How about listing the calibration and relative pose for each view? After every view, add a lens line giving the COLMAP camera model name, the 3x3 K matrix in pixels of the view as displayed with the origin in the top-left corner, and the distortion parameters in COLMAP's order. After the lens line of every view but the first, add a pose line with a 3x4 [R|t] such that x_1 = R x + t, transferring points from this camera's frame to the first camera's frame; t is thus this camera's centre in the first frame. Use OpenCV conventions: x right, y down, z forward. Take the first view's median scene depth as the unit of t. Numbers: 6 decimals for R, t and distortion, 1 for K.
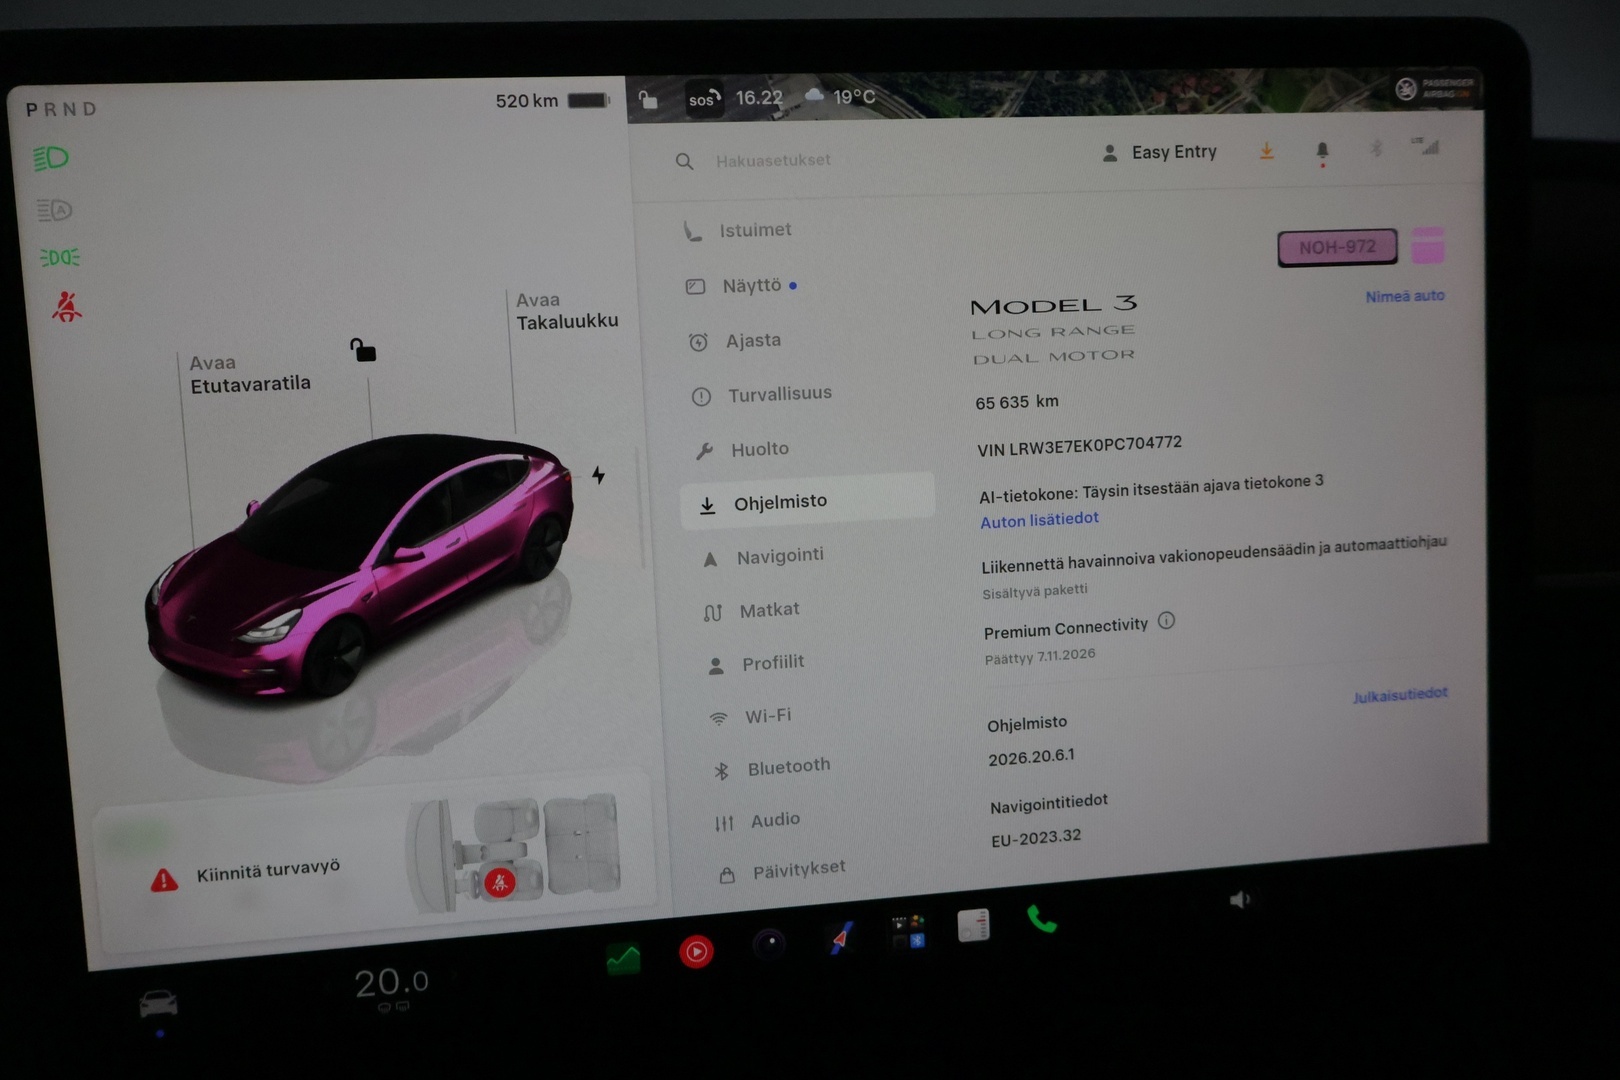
lens RADIAL K [[1311.7, 0, 805.4], [0, 1311.7, 542.0], [0, 0, 1]] dist [-0.028731, 0.009640]
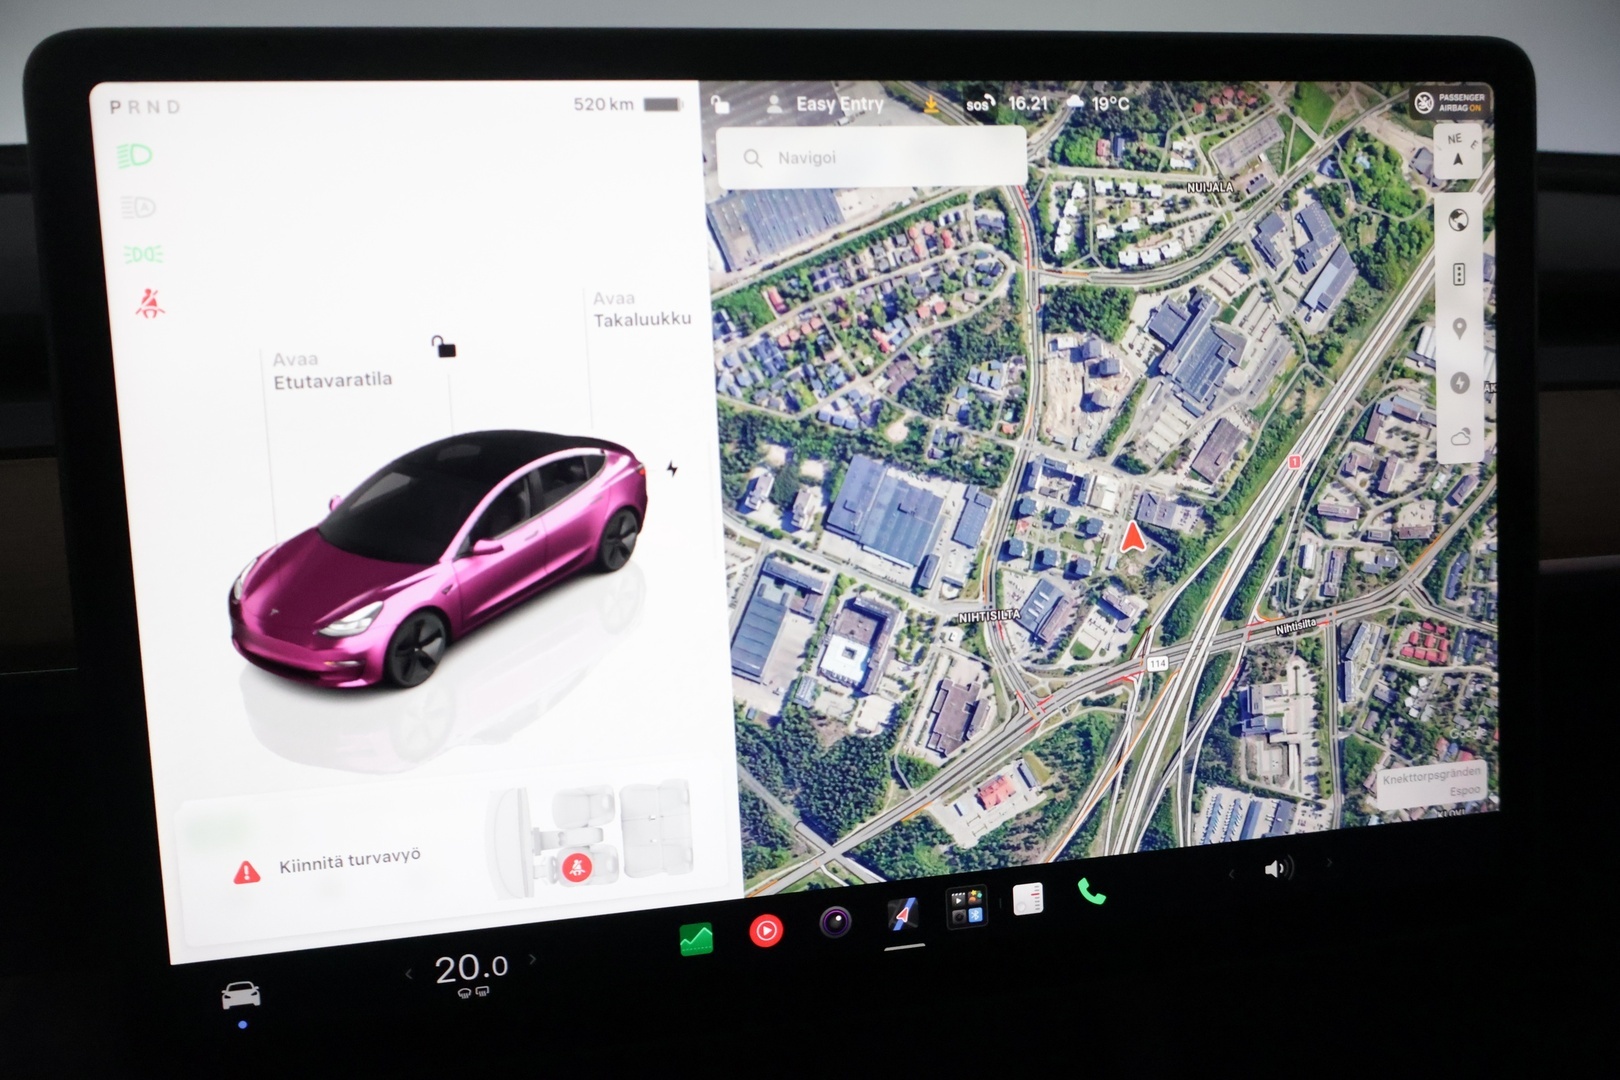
lens RADIAL K [[1311.7, 0, 805.4], [0, 1311.7, 542.0], [0, 0, 1]] dist [-0.028731, 0.009640]
pose [[0.998192, -0.008086, 0.059558, -0.115438], [0.008097, 0.999967, 0.000060, 0.007158], [-0.059557, 0.000422, 0.998225, -0.033091]]
